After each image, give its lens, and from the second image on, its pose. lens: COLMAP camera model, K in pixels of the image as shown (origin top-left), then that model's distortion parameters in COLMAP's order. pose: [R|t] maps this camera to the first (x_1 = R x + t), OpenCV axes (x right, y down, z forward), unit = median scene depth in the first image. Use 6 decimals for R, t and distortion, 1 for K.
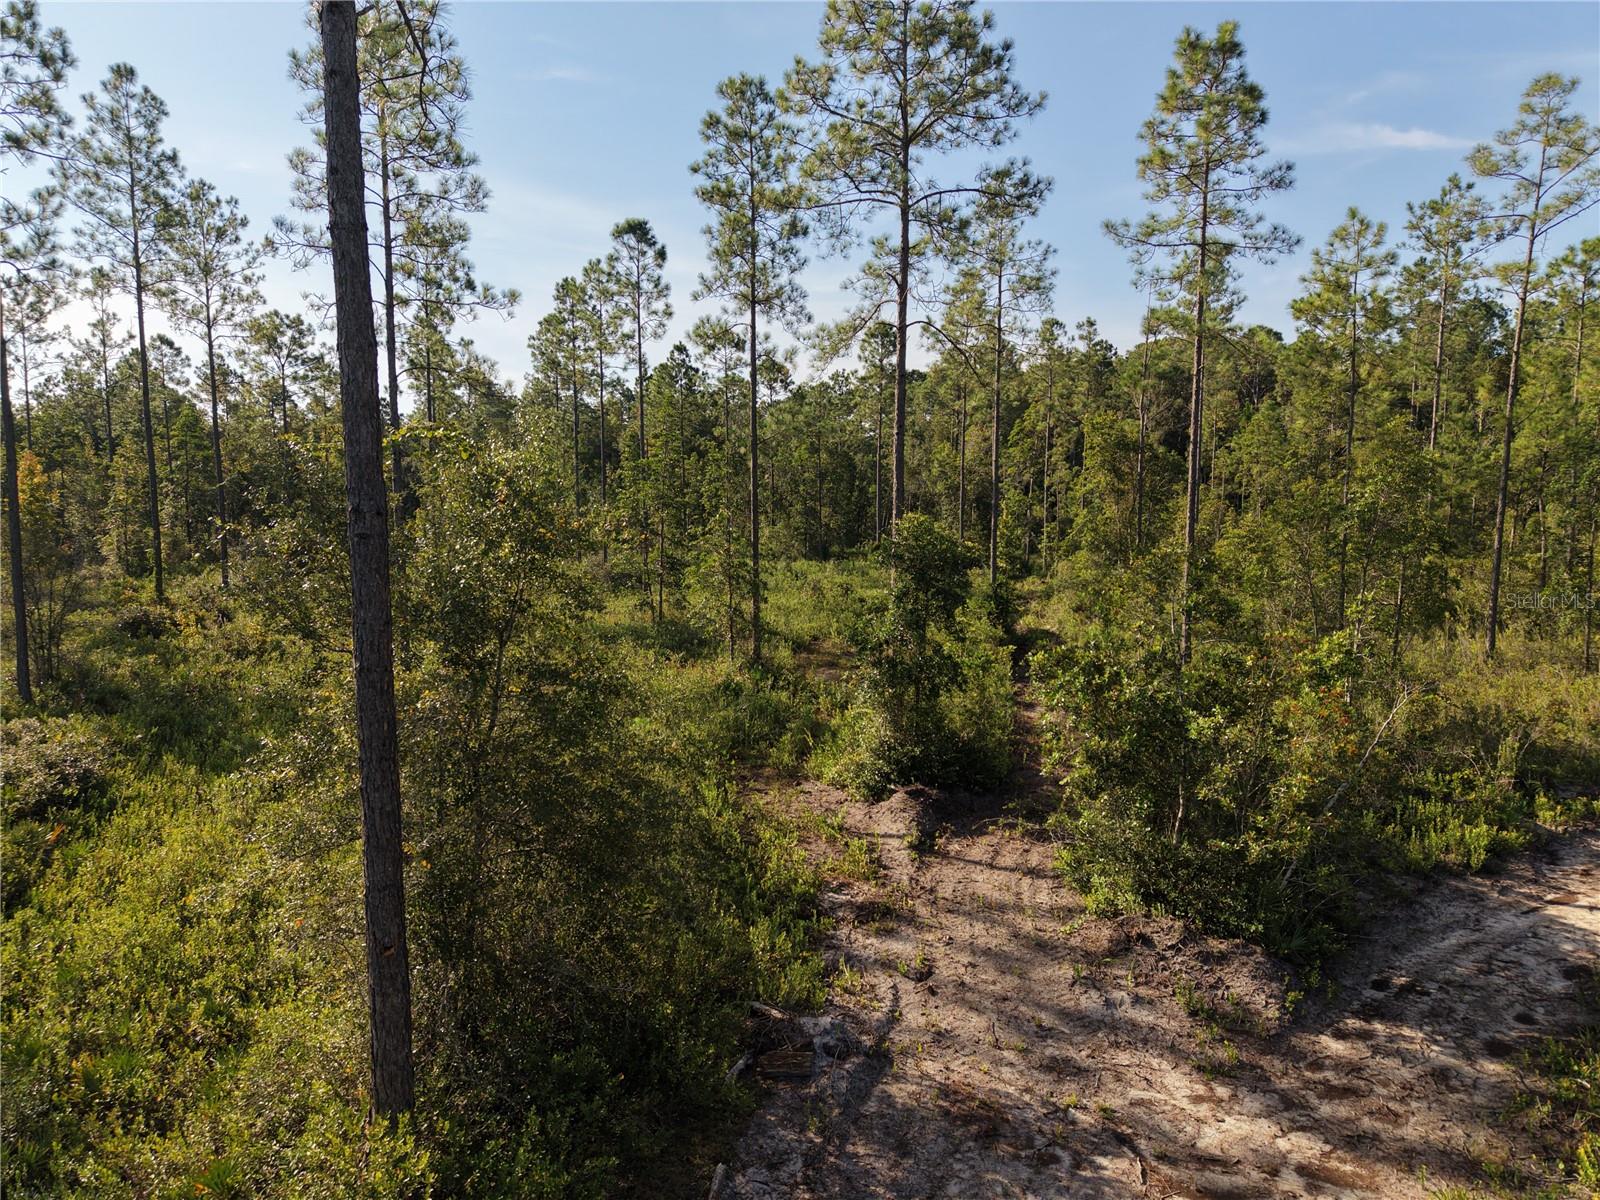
lens RADIAL K [[1066.4, 0, 808.4], [0, 1066.4, 607.7], [0, 0, 1]] dist [0.026457, -0.021893]
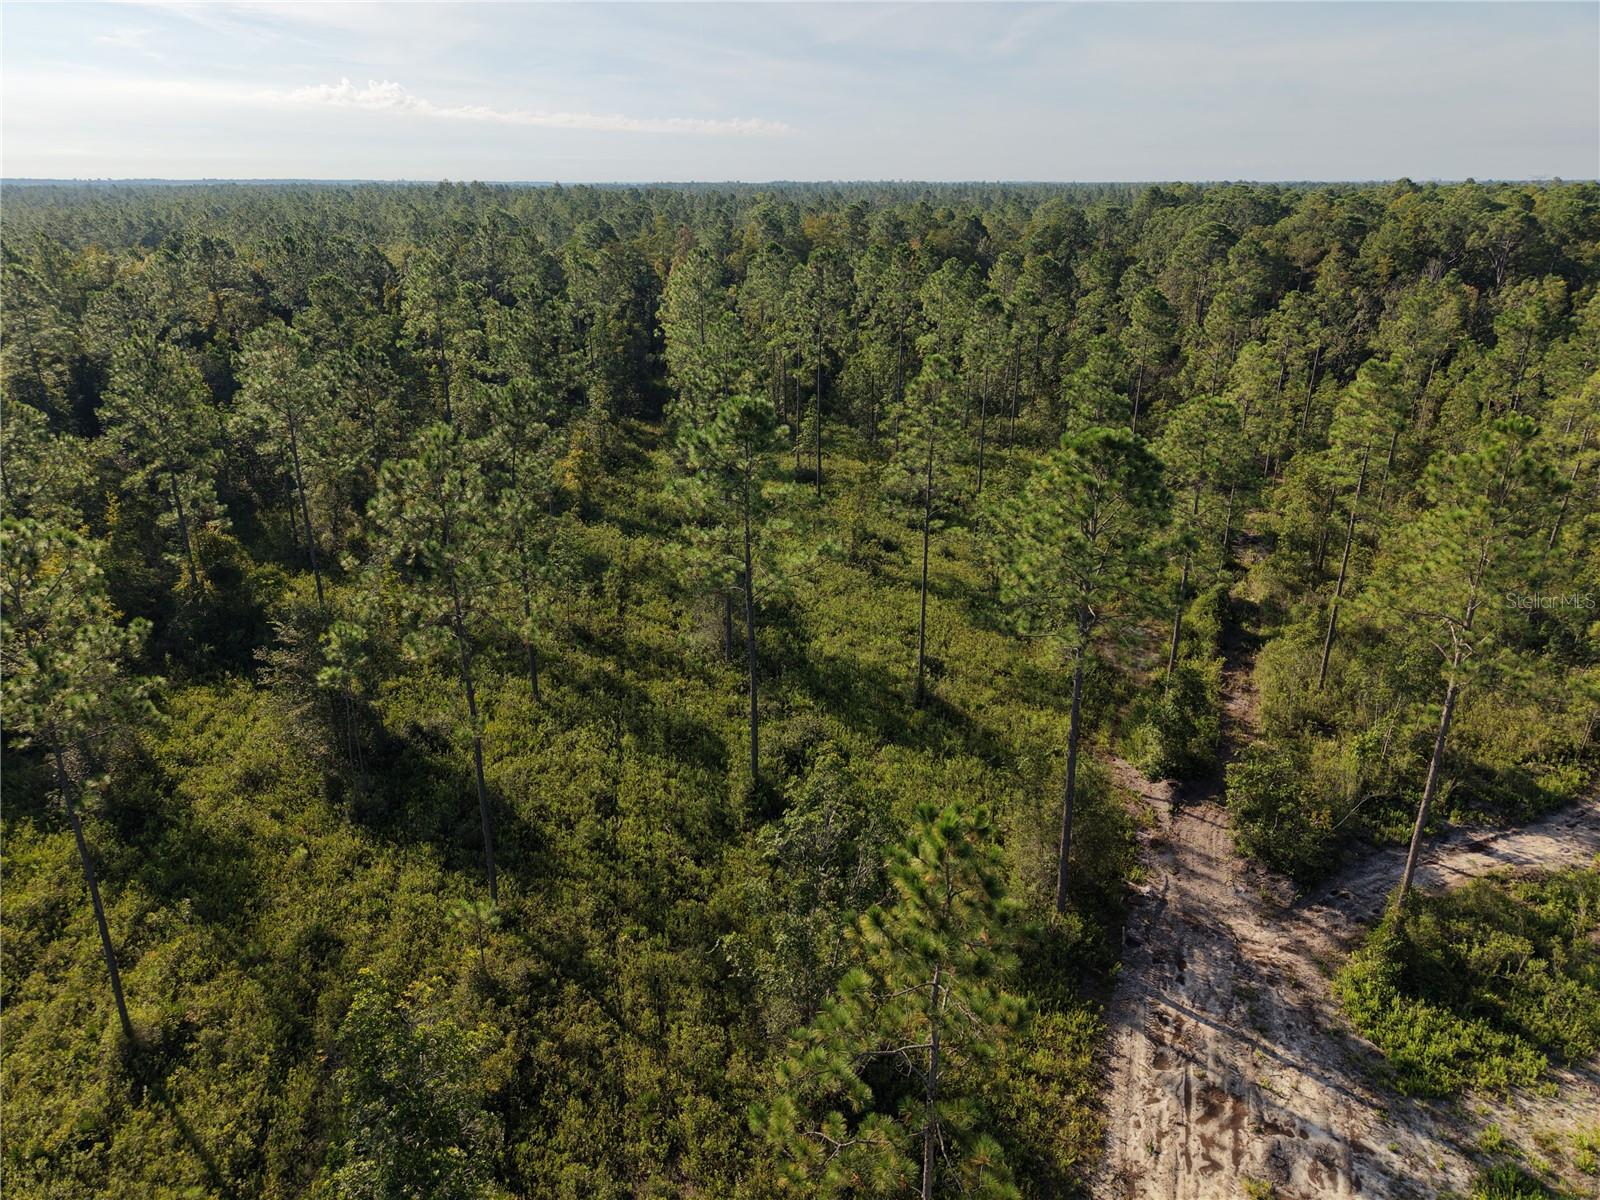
lens RADIAL K [[1066.4, 0, 803.9], [0, 1066.4, 592.6], [0, 0, 1]] dist [0.026457, -0.021893]
pose [[0.981793, 0.066820, -0.177813, -0.146121], [-0.021405, 0.969042, 0.245966, -0.380578], [0.188744, -0.237682, 0.952829, -0.631940]]
